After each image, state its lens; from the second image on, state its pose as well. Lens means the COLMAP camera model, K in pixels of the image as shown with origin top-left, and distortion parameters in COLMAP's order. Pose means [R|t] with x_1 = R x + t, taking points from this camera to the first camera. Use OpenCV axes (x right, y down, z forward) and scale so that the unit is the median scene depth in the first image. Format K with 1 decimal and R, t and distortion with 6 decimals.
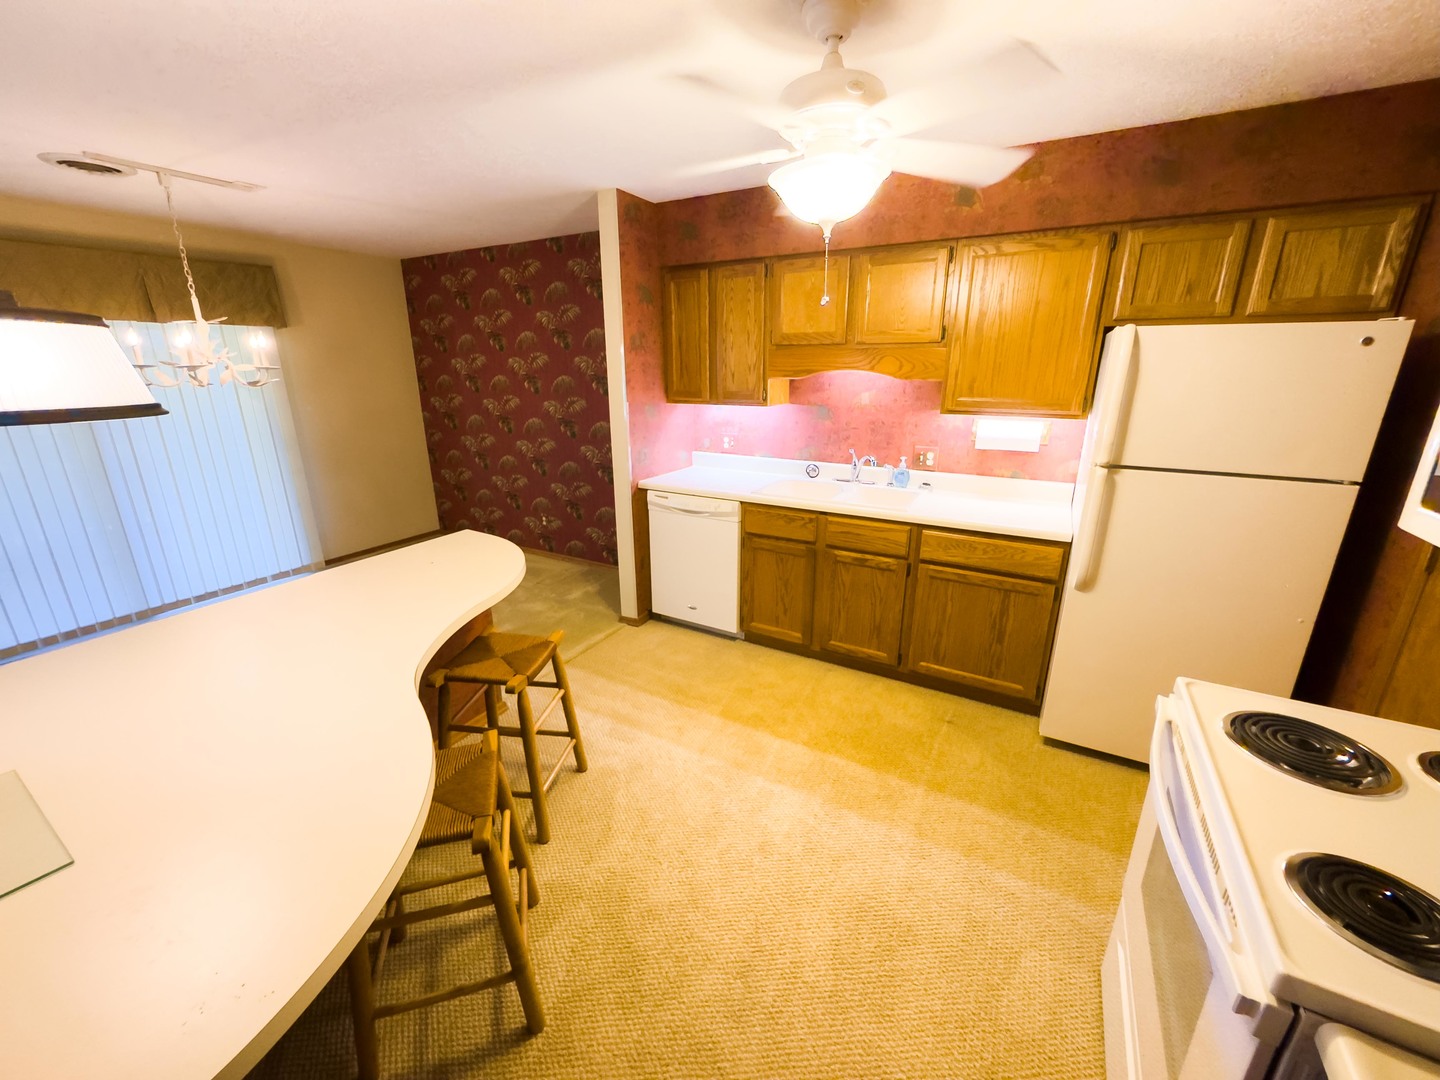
lens RADIAL K [[575.9, 0, 724.8], [0, 575.9, 536.4], [0, 0, 1]] dist [0.001041, 0.000416]
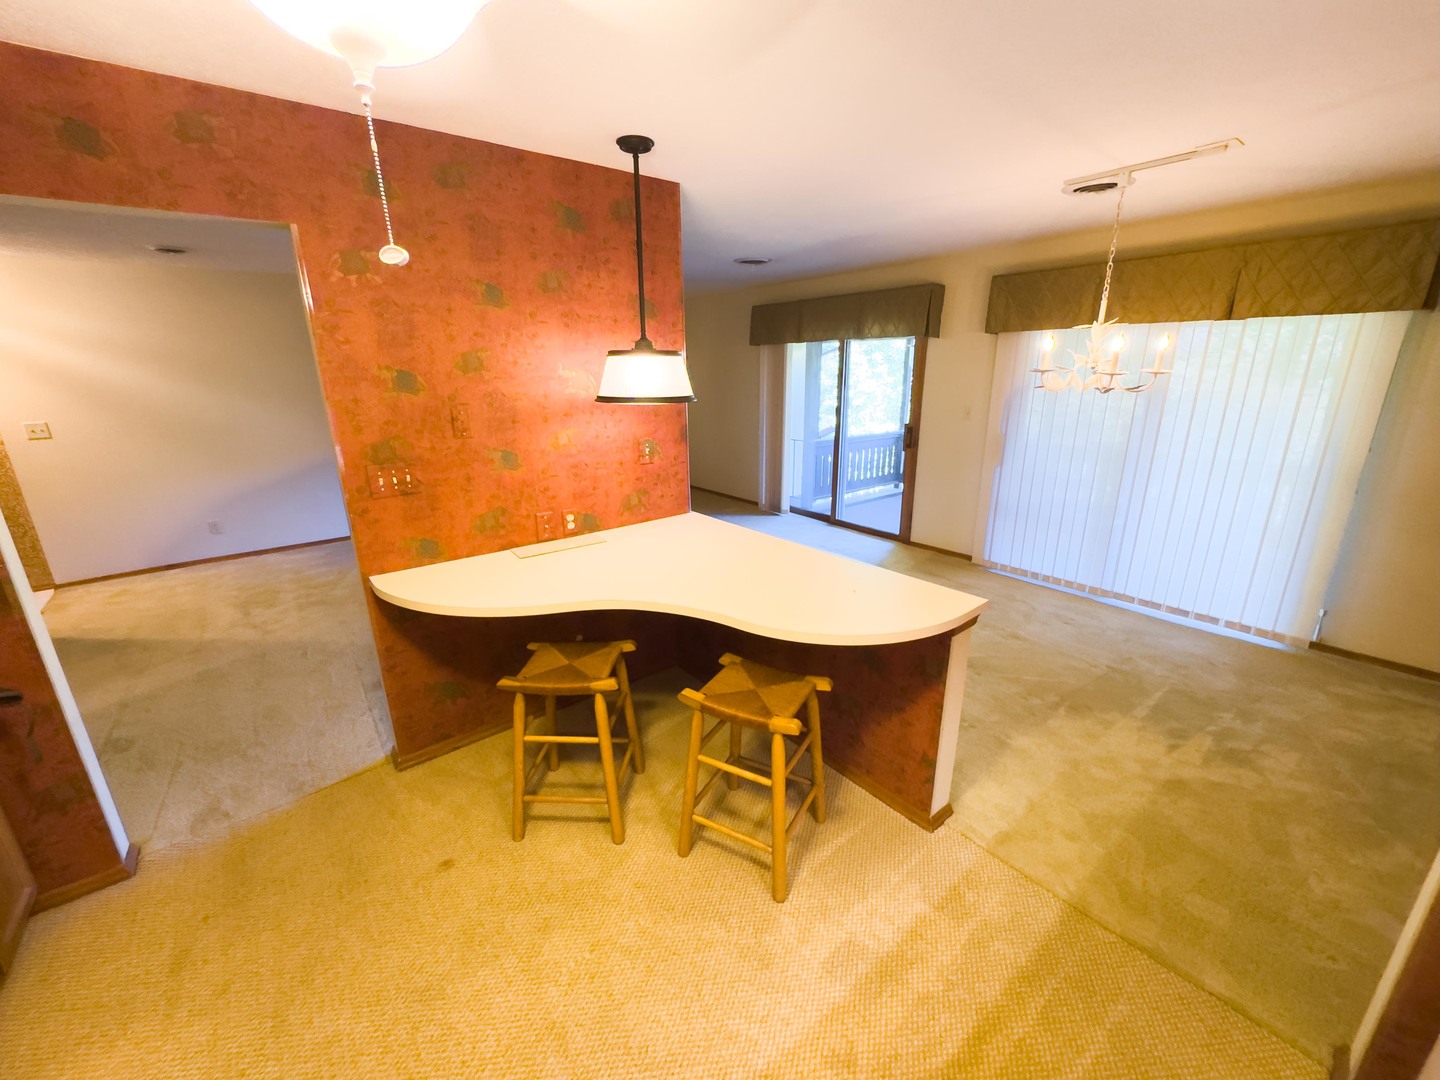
lens RADIAL K [[575.9, 0, 724.8], [0, 575.9, 537.6], [0, 0, 1]] dist [0.001041, 0.000416]
pose [[-0.379248, 0.270295, -0.884936, 0.253710], [-0.252707, 0.889767, 0.380071, -0.228779], [0.890118, 0.367771, -0.269137, 0.719228]]
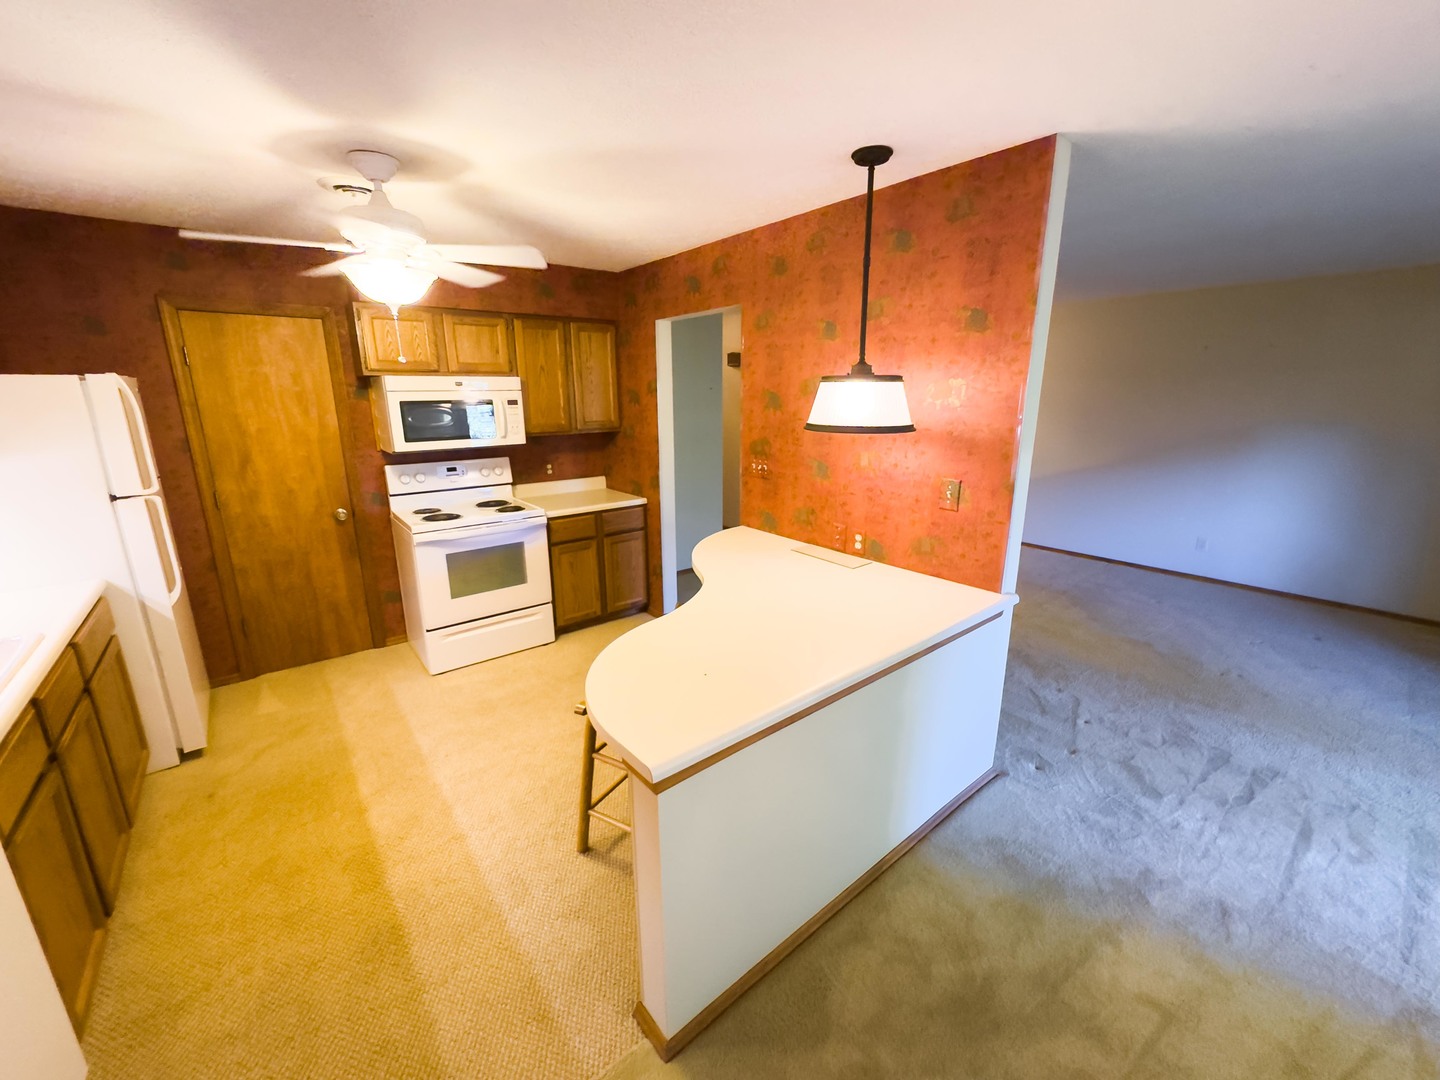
lens RADIAL K [[575.9, 0, 712.4], [0, 575.9, 537.1], [0, 0, 1]] dist [0.001041, 0.000416]
pose [[-0.929013, -0.092777, 0.358228, -0.521979], [0.105570, 0.861381, 0.496868, -0.327500], [-0.354668, 0.499415, -0.790440, 1.036003]]
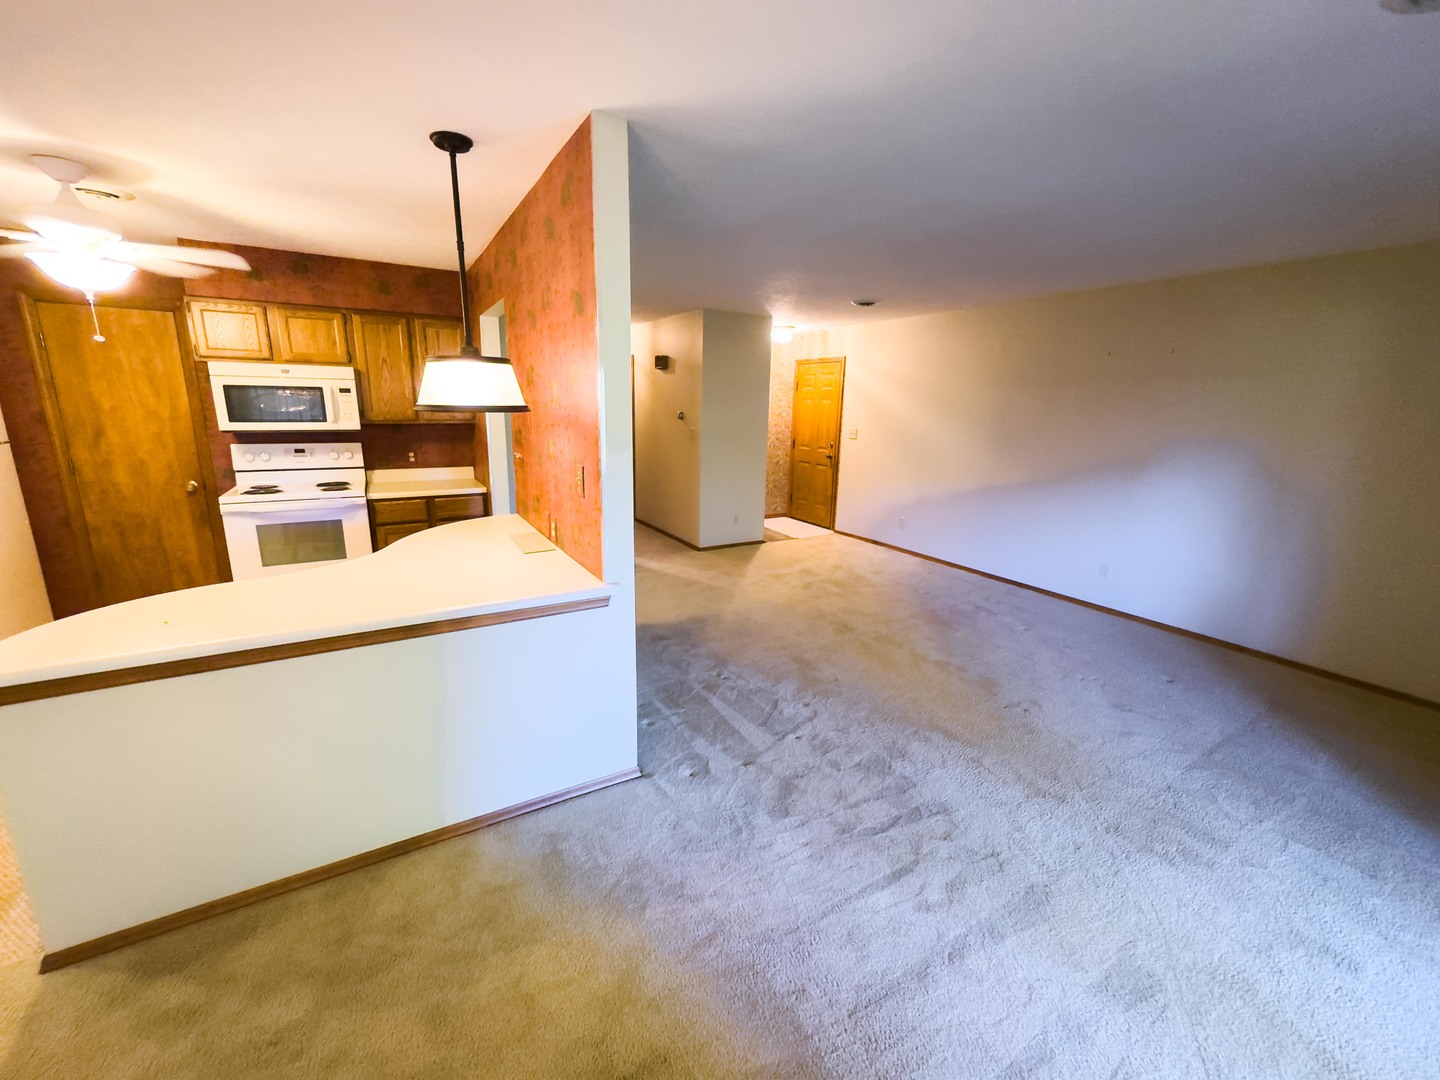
lens RADIAL K [[575.9, 0, 708.5], [0, 575.9, 533.9], [0, 0, 1]] dist [0.001041, 0.000416]
pose [[-0.861326, -0.133659, 0.490156, -1.034211], [0.122484, 0.881688, 0.455658, -0.228170], [-0.493067, 0.452506, -0.743050, 0.812614]]
